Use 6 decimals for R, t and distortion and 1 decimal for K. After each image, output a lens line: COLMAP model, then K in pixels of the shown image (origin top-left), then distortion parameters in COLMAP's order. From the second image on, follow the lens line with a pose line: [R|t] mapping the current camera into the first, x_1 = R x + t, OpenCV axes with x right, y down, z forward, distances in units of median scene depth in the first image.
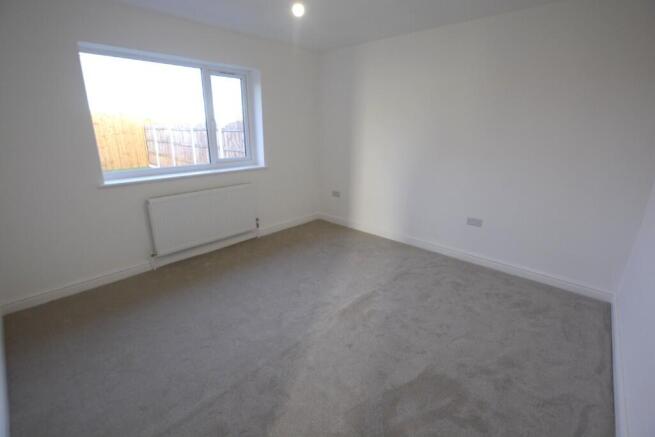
lens RADIAL K [[289.2, 0, 330.9], [0, 289.2, 217.5], [0, 0, 1]] dist [-0.033011, -0.000086]
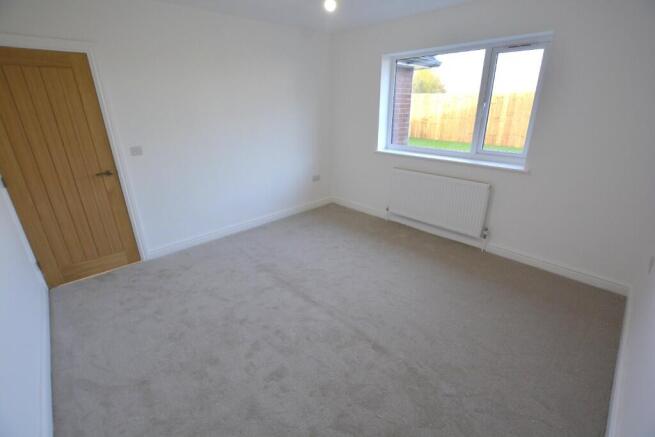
lens RADIAL K [[289.2, 0, 330.9], [0, 289.2, 217.5], [0, 0, 1]] dist [-0.033011, -0.000086]
pose [[-0.107994, 0.324423, -0.939727, 0.621152], [-0.290928, 0.893561, 0.341919, -0.196615], [0.950630, 0.310318, -0.002115, 0.666078]]
